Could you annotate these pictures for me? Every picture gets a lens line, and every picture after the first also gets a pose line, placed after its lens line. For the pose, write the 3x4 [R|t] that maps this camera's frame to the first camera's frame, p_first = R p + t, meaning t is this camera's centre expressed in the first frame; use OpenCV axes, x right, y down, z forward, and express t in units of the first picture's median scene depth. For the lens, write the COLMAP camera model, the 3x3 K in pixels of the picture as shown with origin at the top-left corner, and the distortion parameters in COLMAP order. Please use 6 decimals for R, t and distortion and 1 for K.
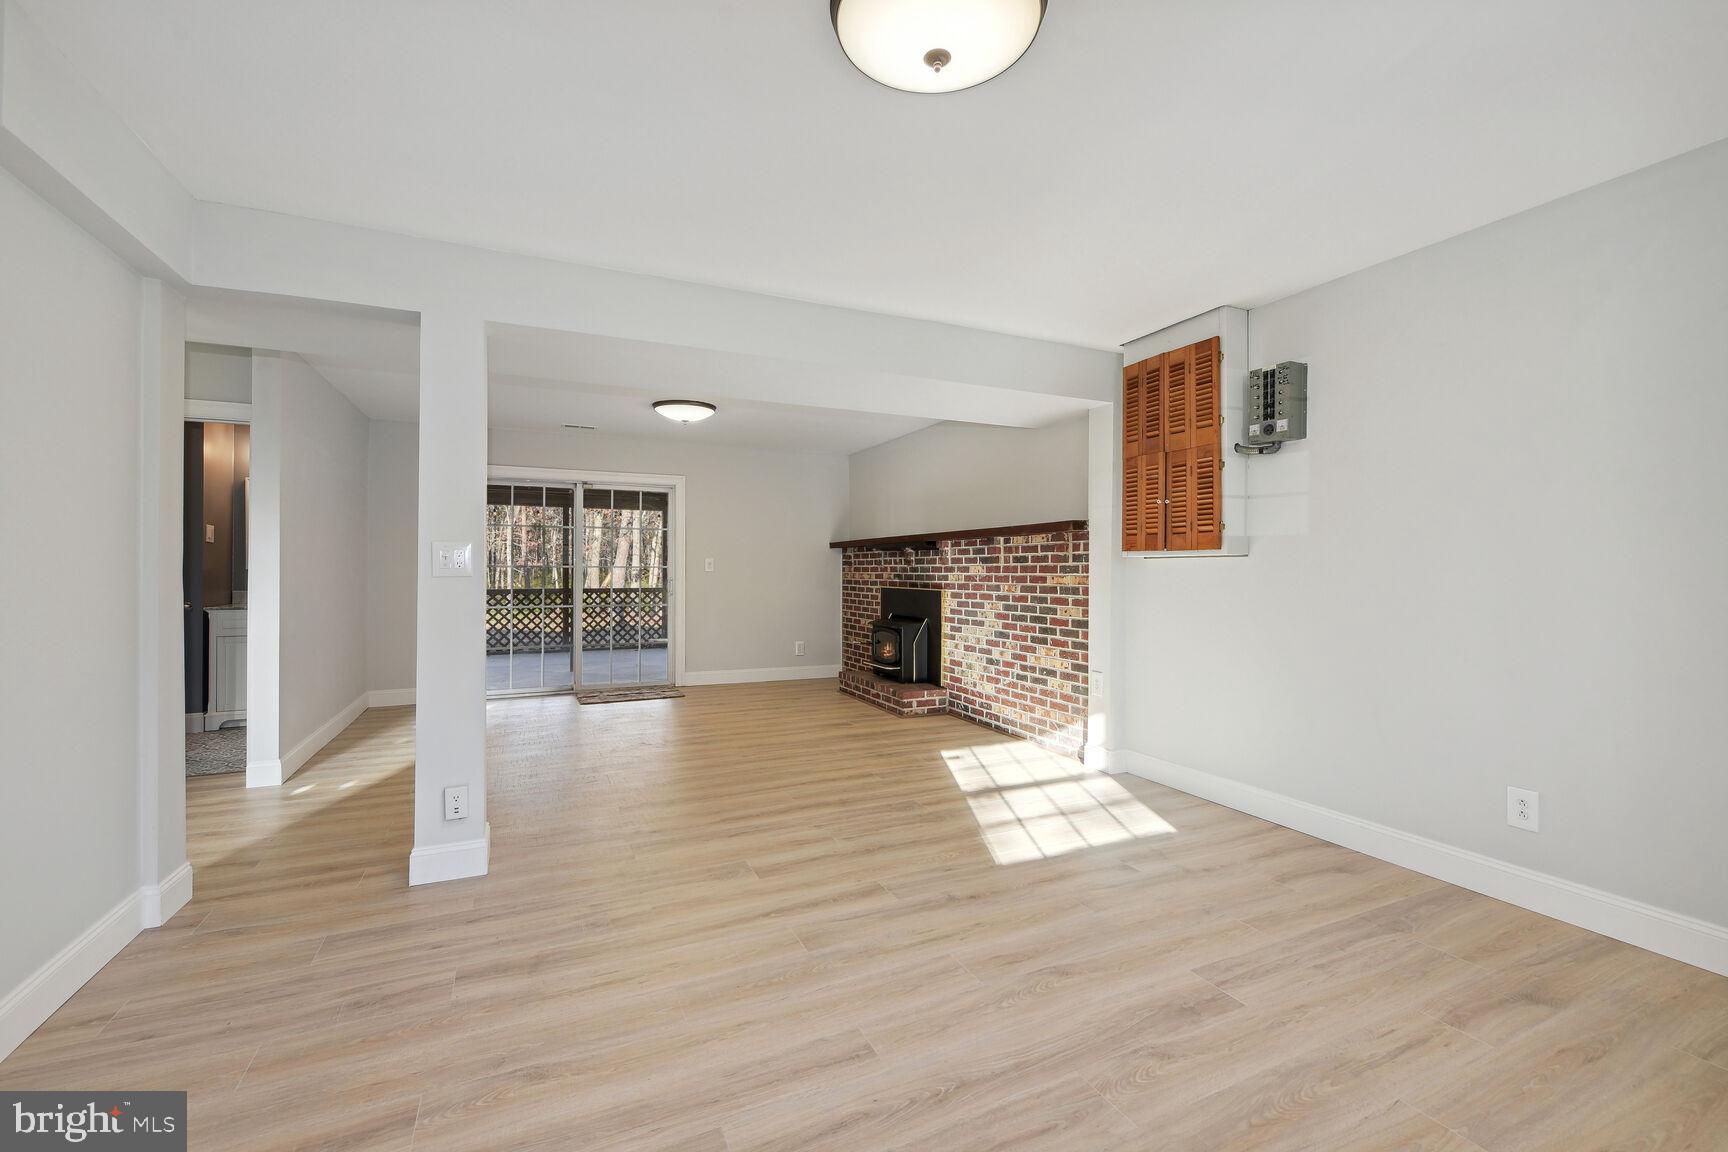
lens RADIAL K [[724.5, 0, 875.2], [0, 724.5, 569.9], [0, 0, 1]] dist [0.001542, -0.001608]
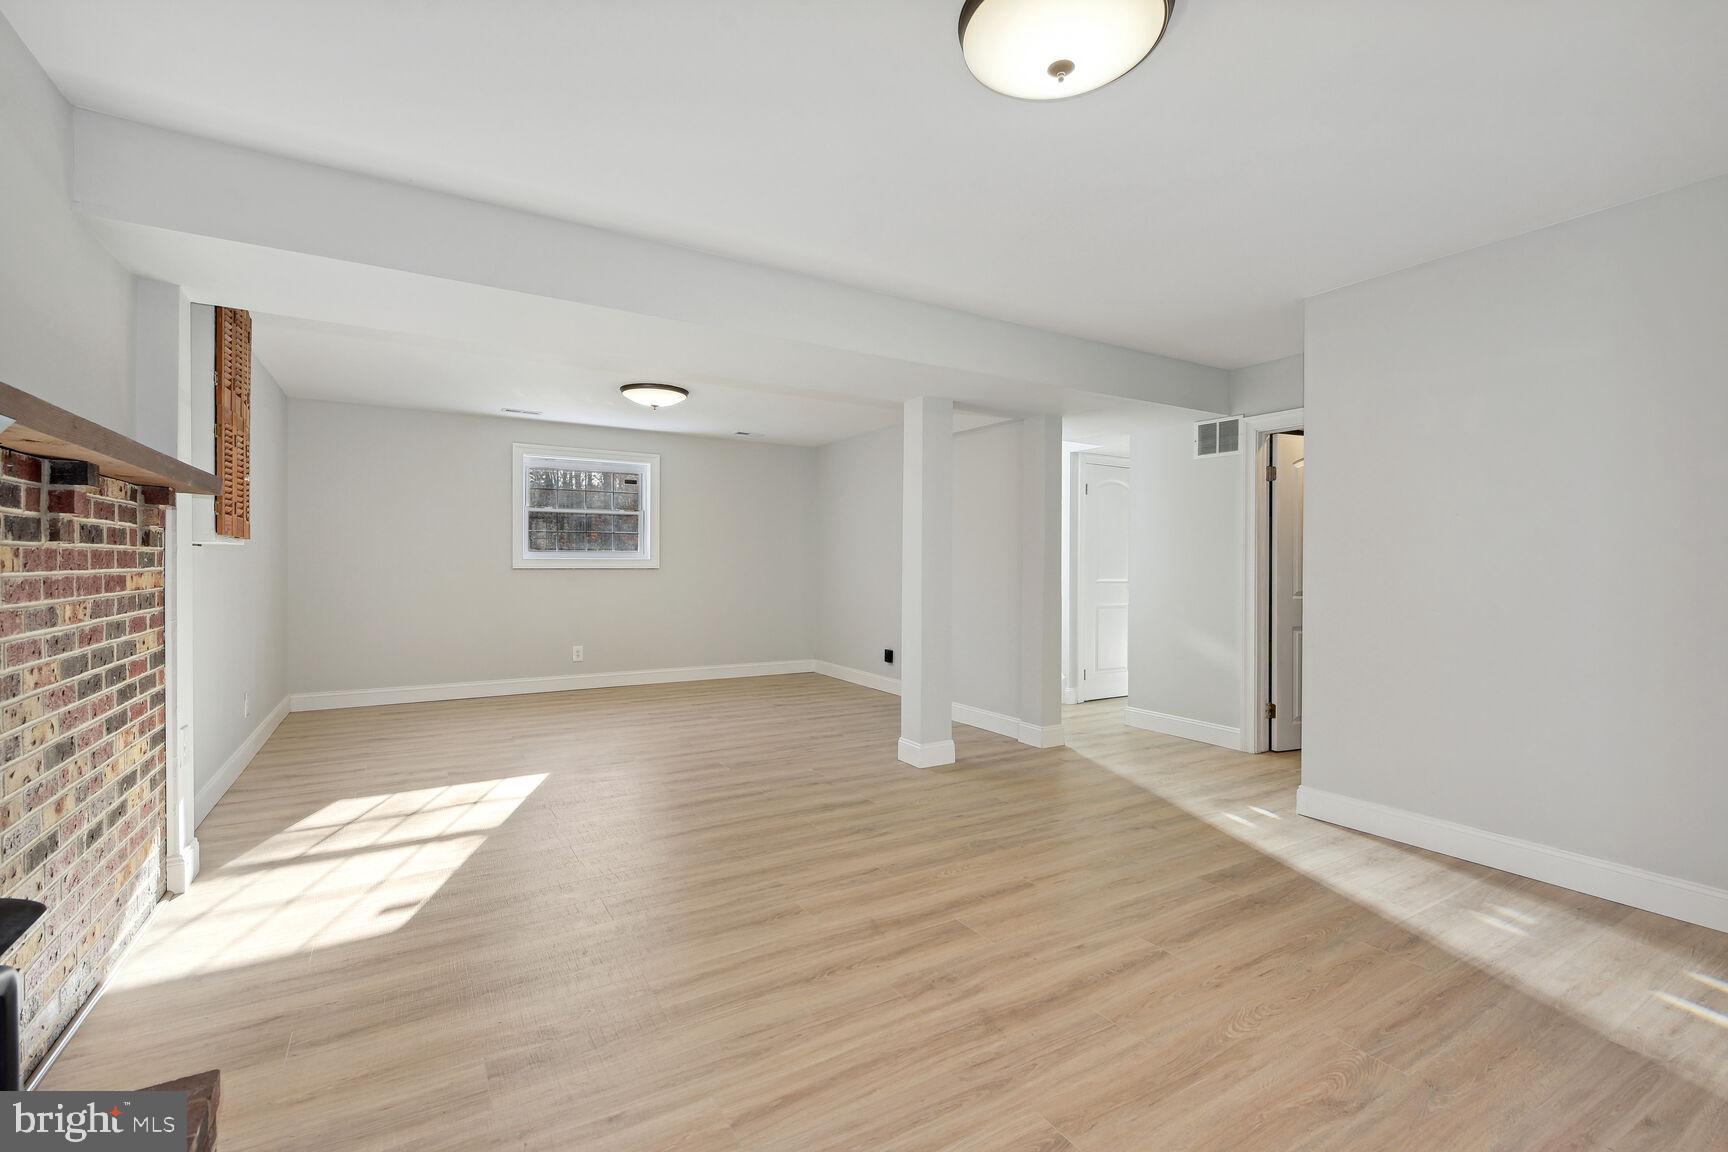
lens RADIAL K [[762.5, 0, 873.9], [0, 762.5, 579.6], [0, 0, 1]] dist [0.001771, -0.001630]
pose [[-0.993946, -0.003090, -0.109830, -0.178753], [-0.005668, 0.999716, 0.023168, -0.001828], [0.109727, 0.023650, -0.993680, 1.531347]]
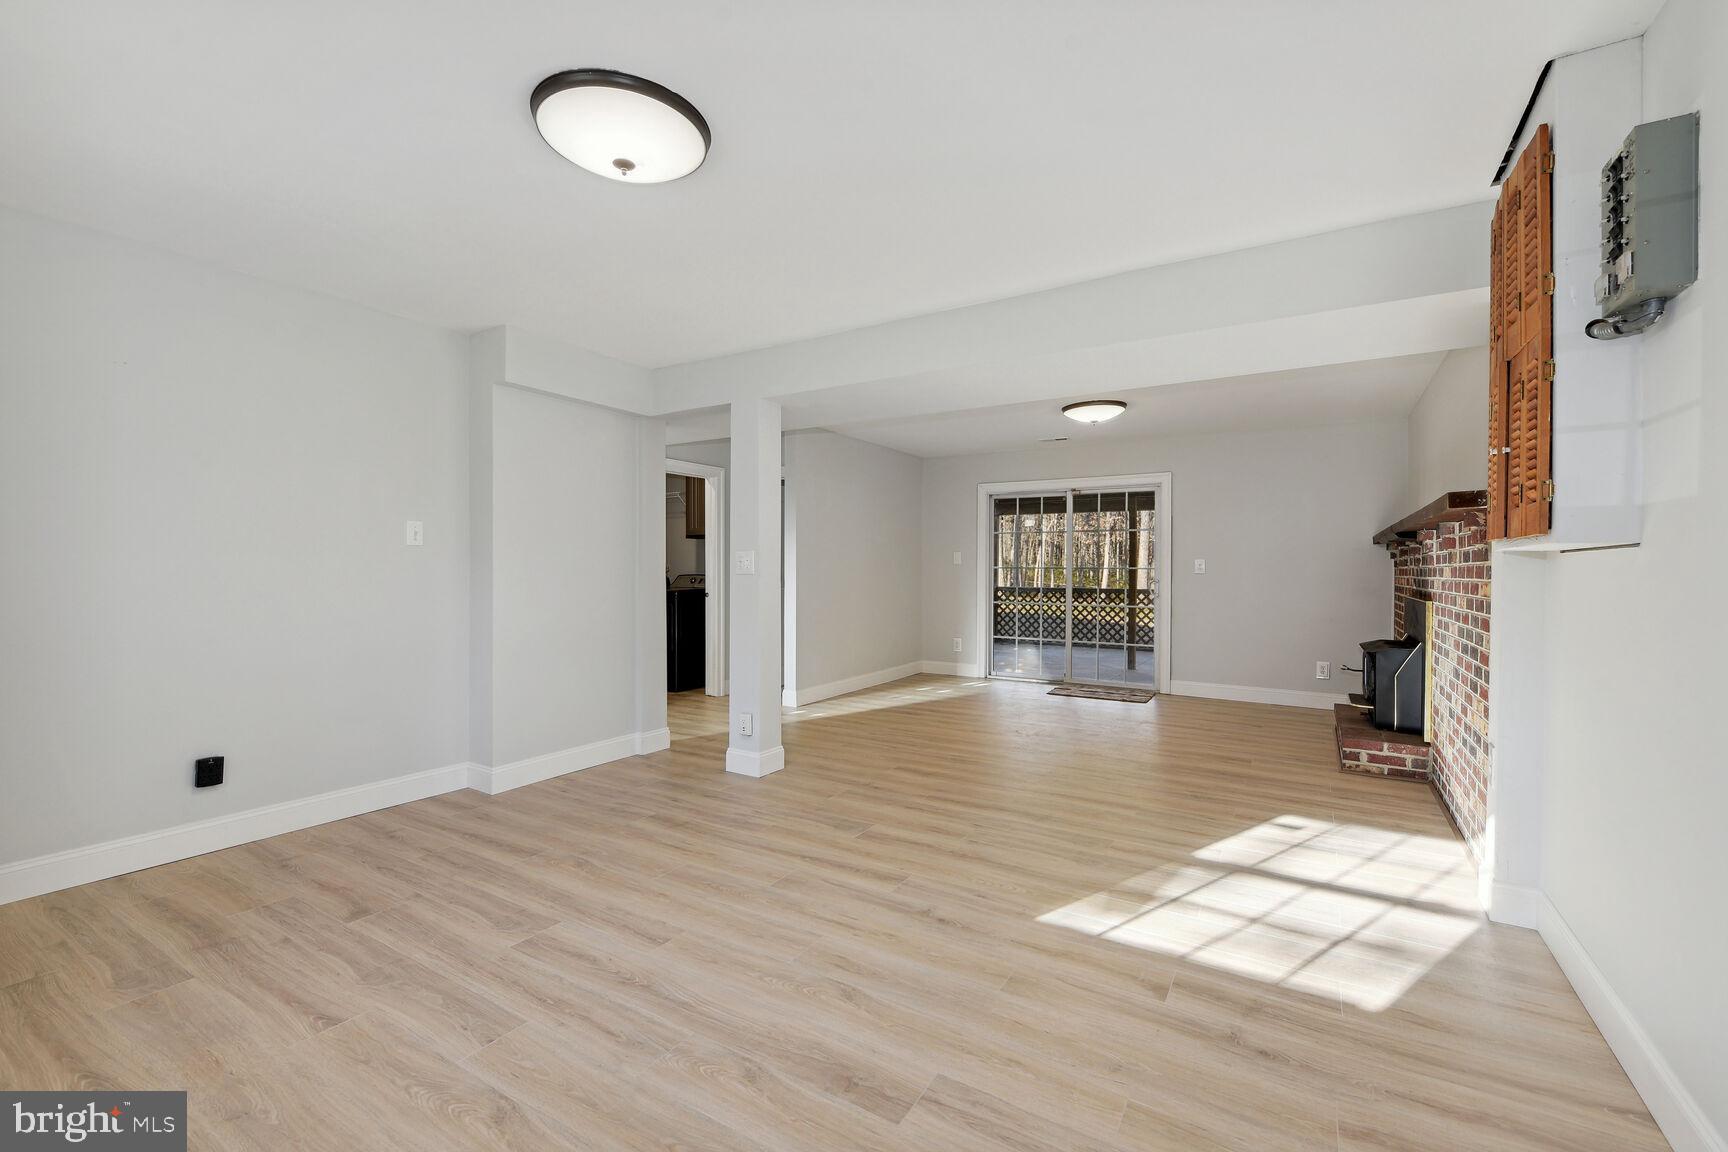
lens RADIAL K [[724.5, 0, 859.4], [0, 724.5, 572.3], [0, 0, 1]] dist [0.001542, -0.001608]
pose [[0.544138, 0.005129, -0.838980, 0.468552], [-0.004765, 0.999984, 0.003022, 0.000351], [0.838982, 0.002354, 0.544153, 0.219861]]
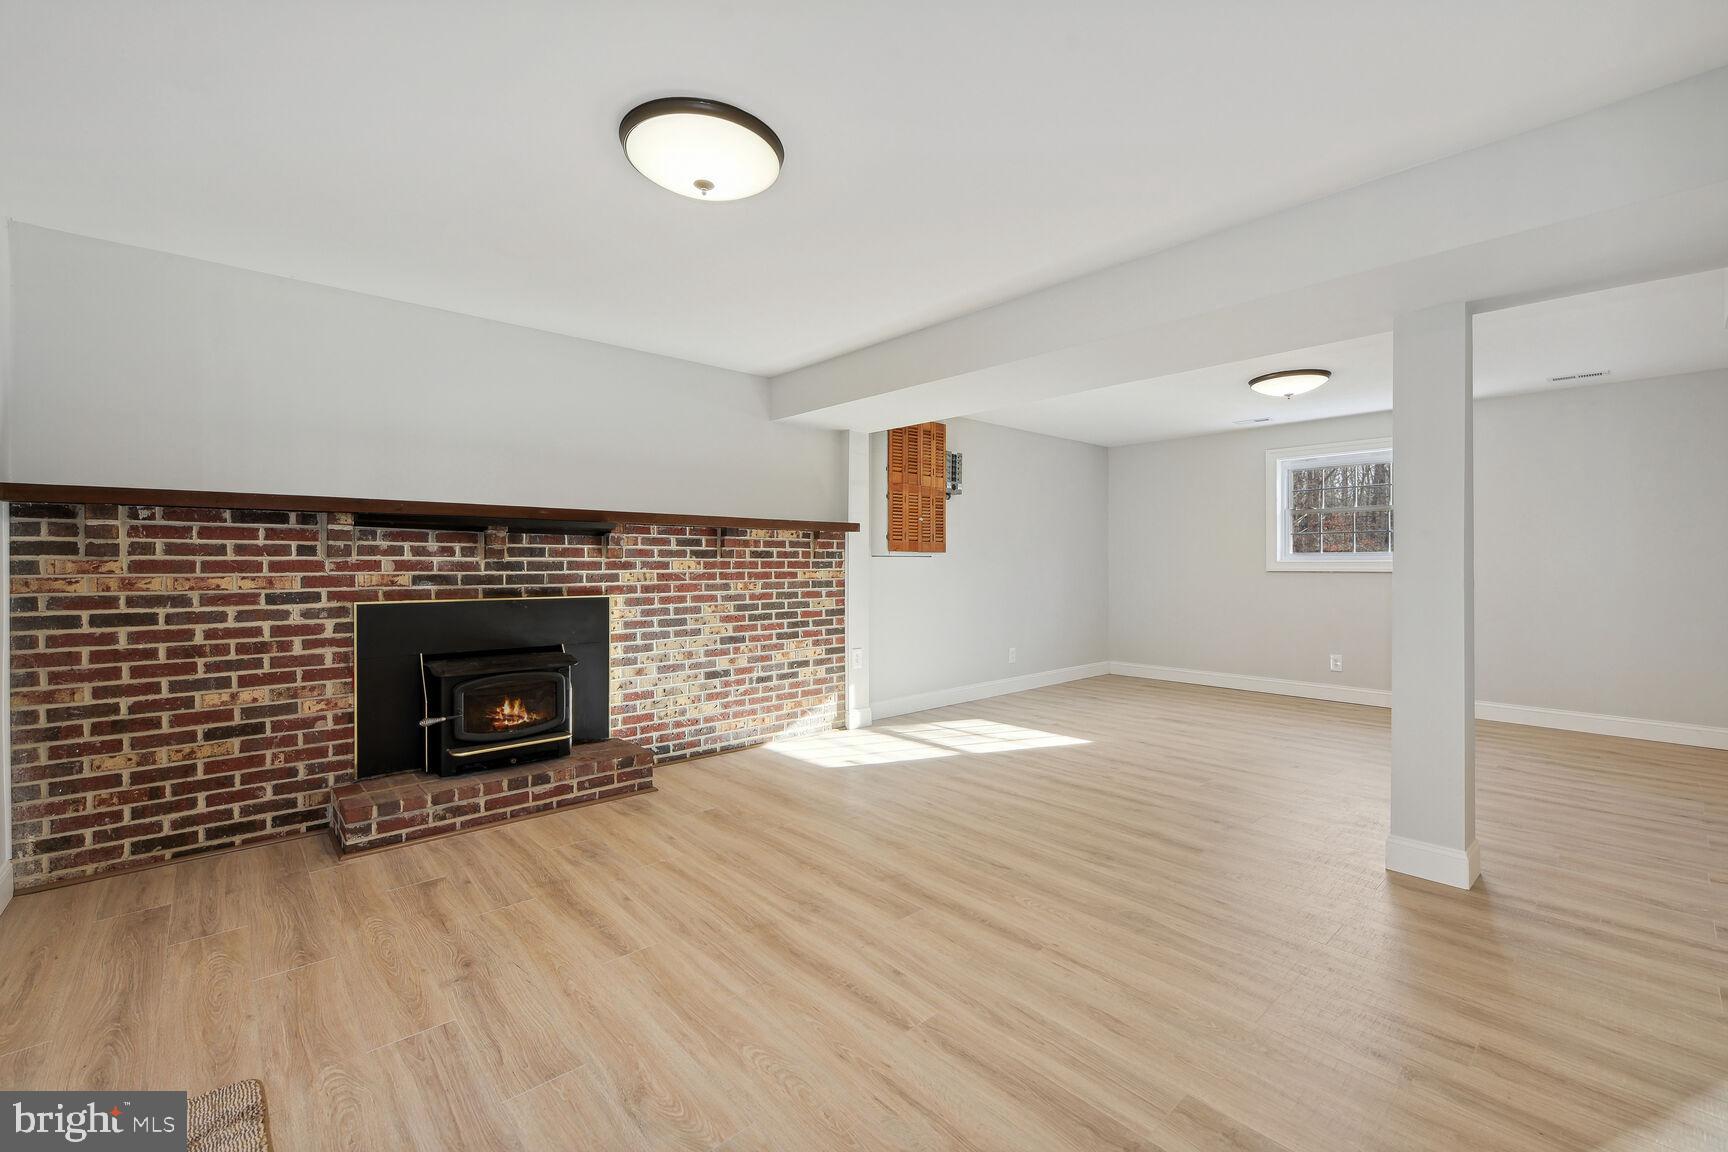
lens RADIAL K [[724.5, 0, 861.1], [0, 724.5, 570.4], [0, 0, 1]] dist [0.001542, -0.001608]
pose [[-0.285217, -0.010286, 0.958408, -0.778667], [0.000612, 0.999940, 0.010914, -0.004151], [-0.958463, 0.003700, -0.285194, 1.209497]]
